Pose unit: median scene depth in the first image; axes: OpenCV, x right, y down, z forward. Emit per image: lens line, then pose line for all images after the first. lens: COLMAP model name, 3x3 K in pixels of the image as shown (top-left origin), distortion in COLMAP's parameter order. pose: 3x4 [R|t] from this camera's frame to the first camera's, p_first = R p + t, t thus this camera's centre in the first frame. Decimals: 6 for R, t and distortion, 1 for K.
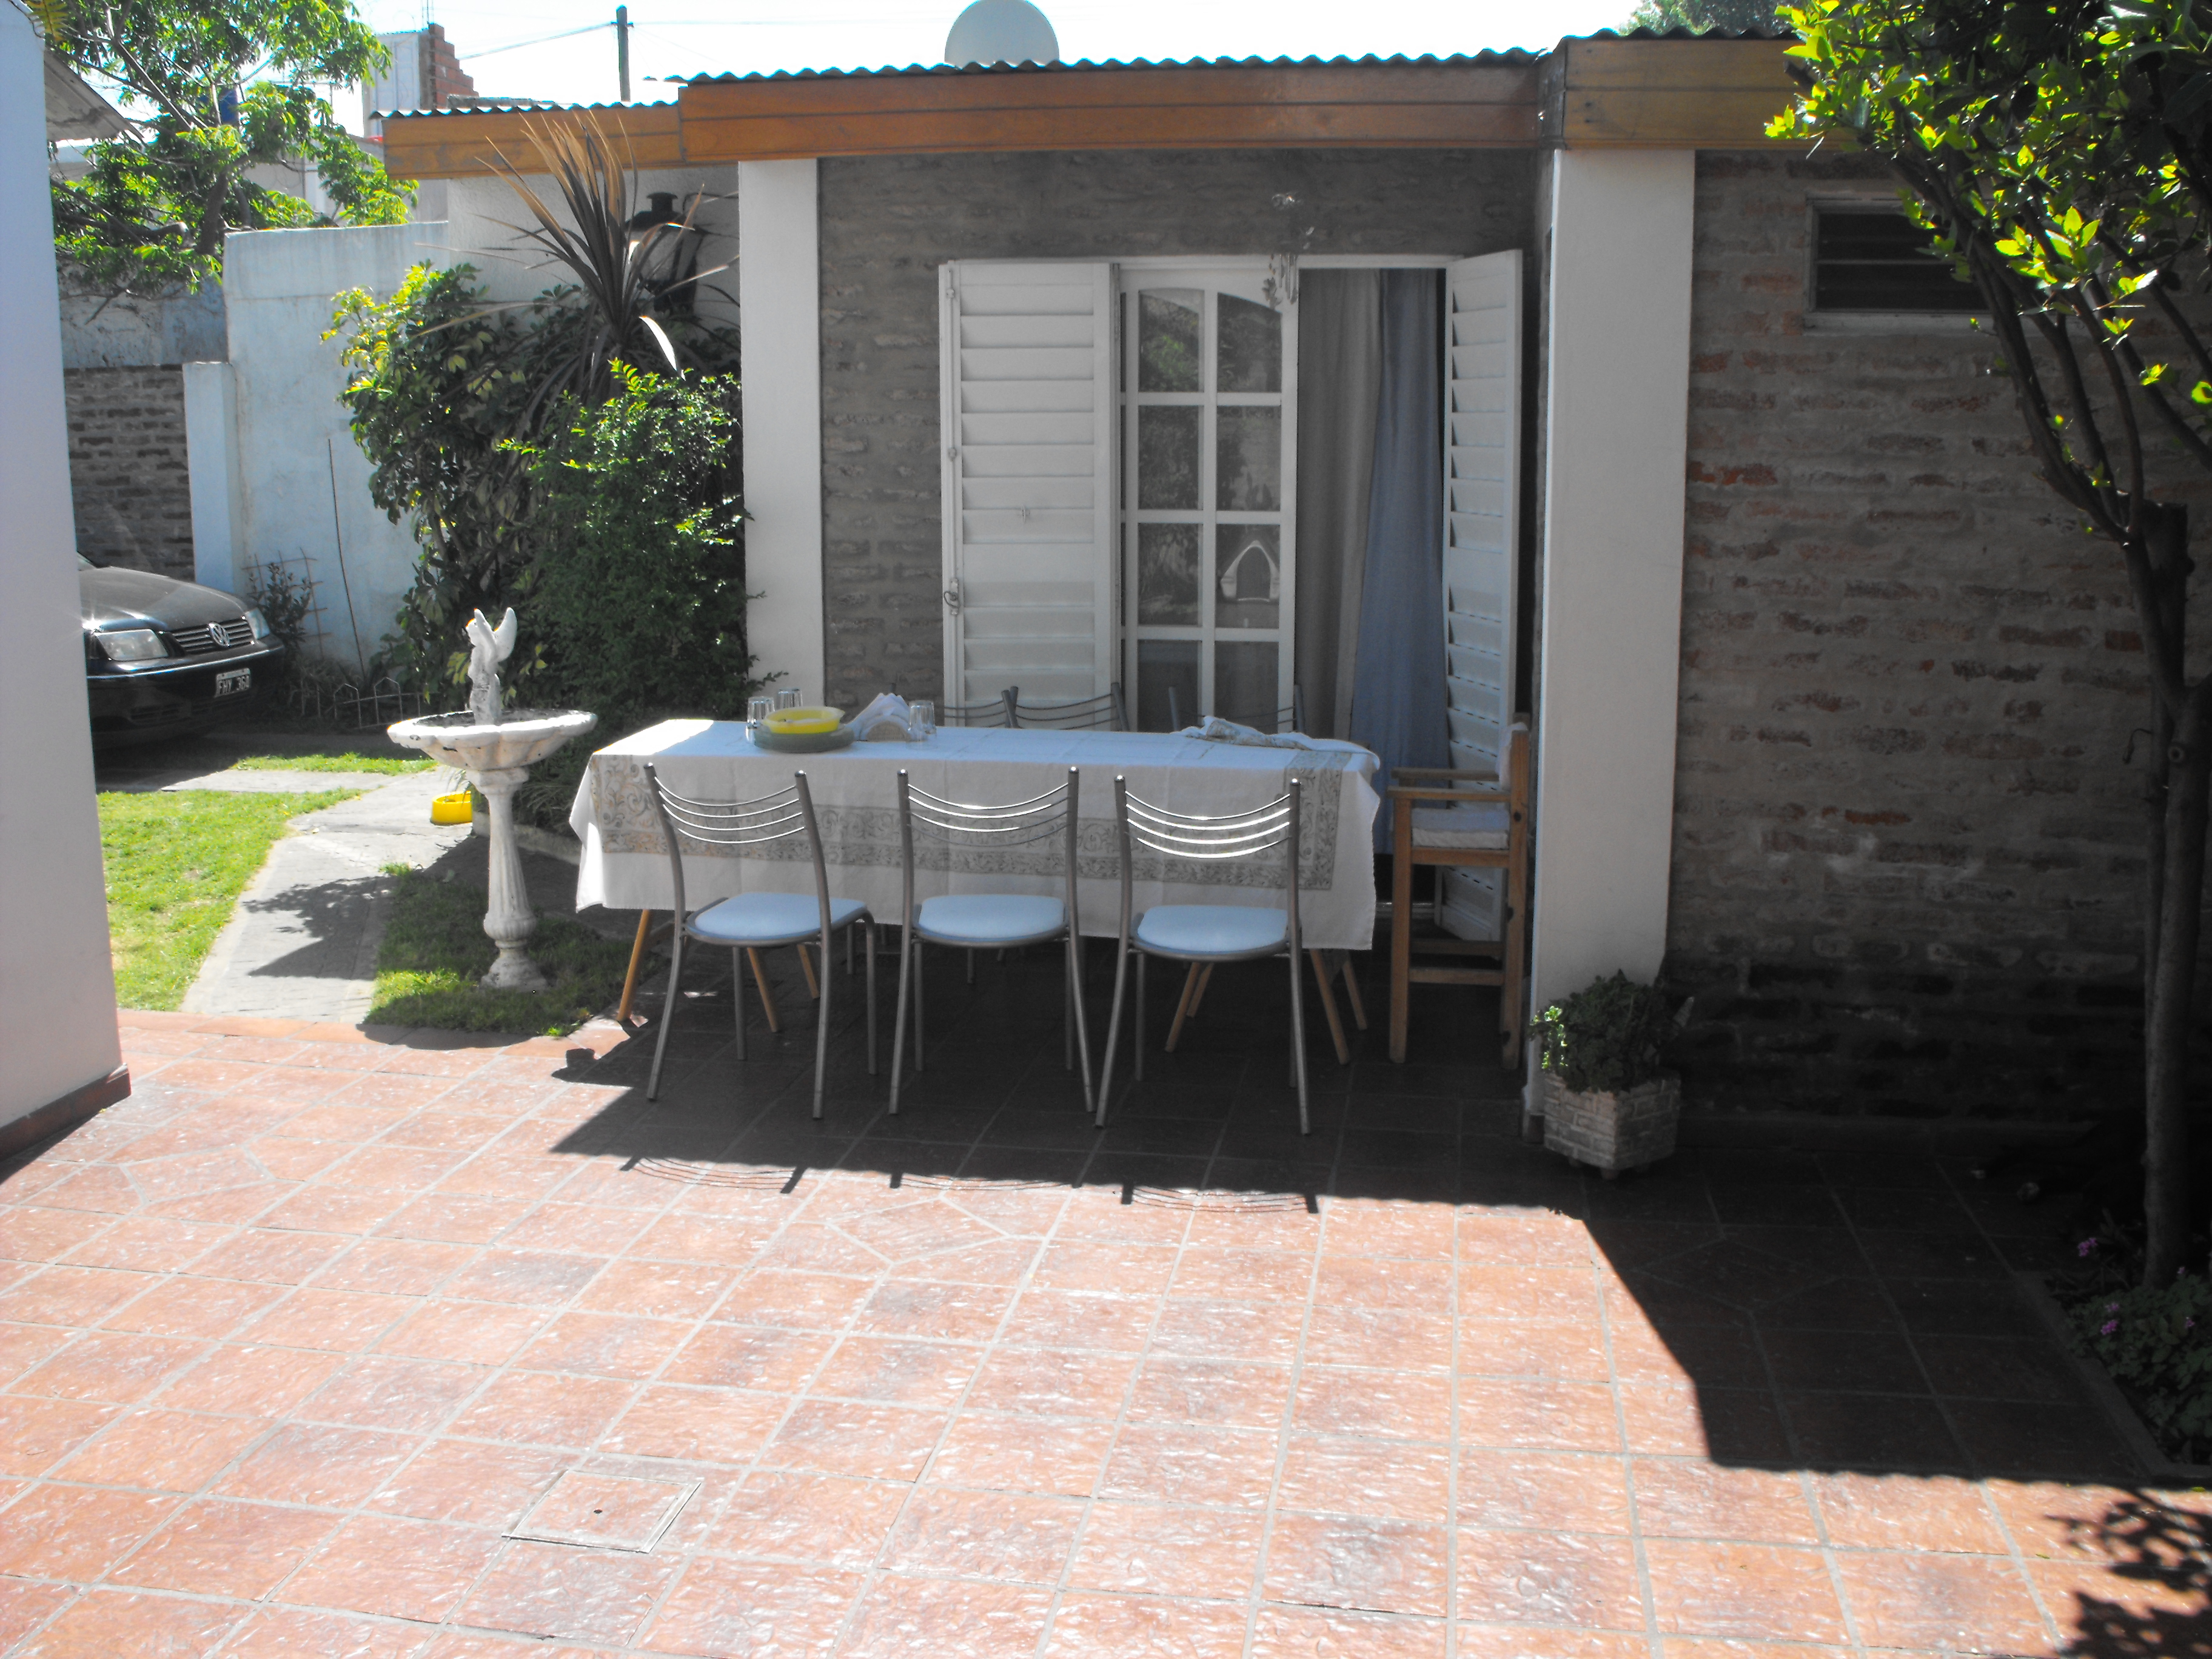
lens RADIAL K [[2263.9, 0, 1106.0], [0, 2263.9, 829.5], [0, 0, 1]] dist [-0.209043, 0.224189]
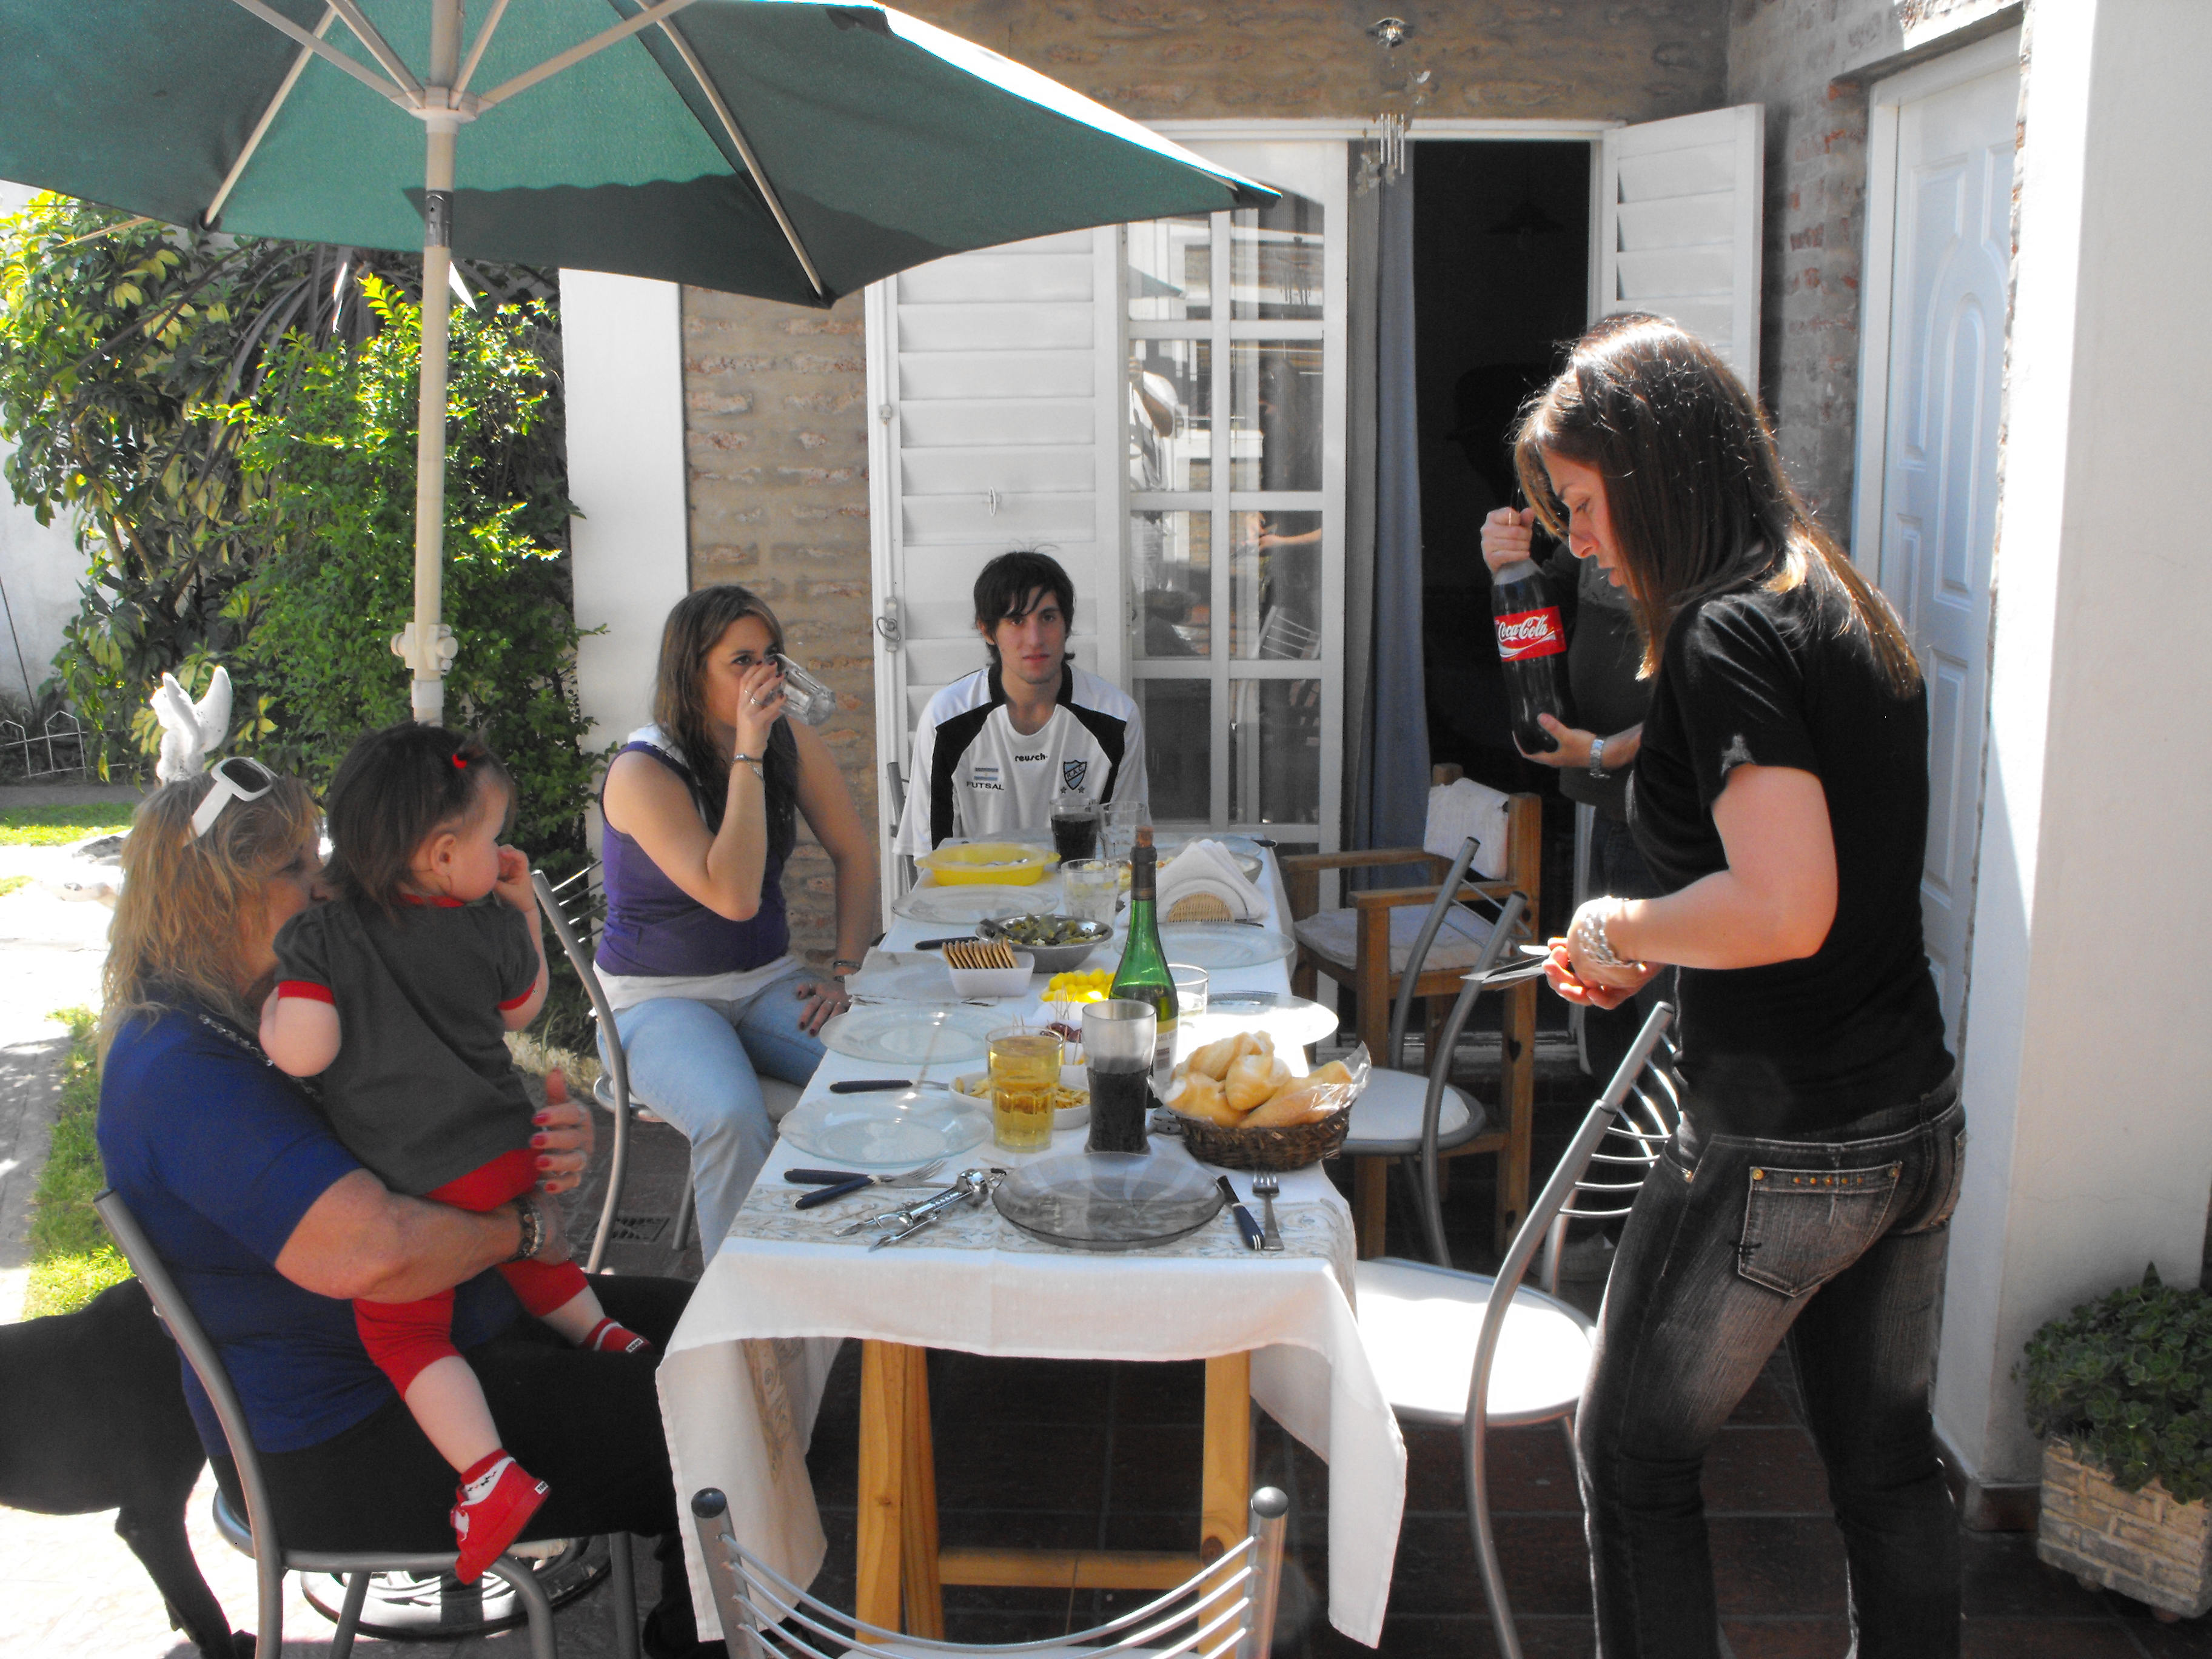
lens RADIAL K [[2112.9, 0, 1015.0], [0, 2112.9, 797.0], [0, 0, 1]] dist [-0.231995, 0.329316]
pose [[0.993860, -0.033282, 0.105523, -0.088695], [0.031333, 0.999307, 0.020070, -0.056985], [-0.106118, -0.016640, 0.994214, 0.331487]]
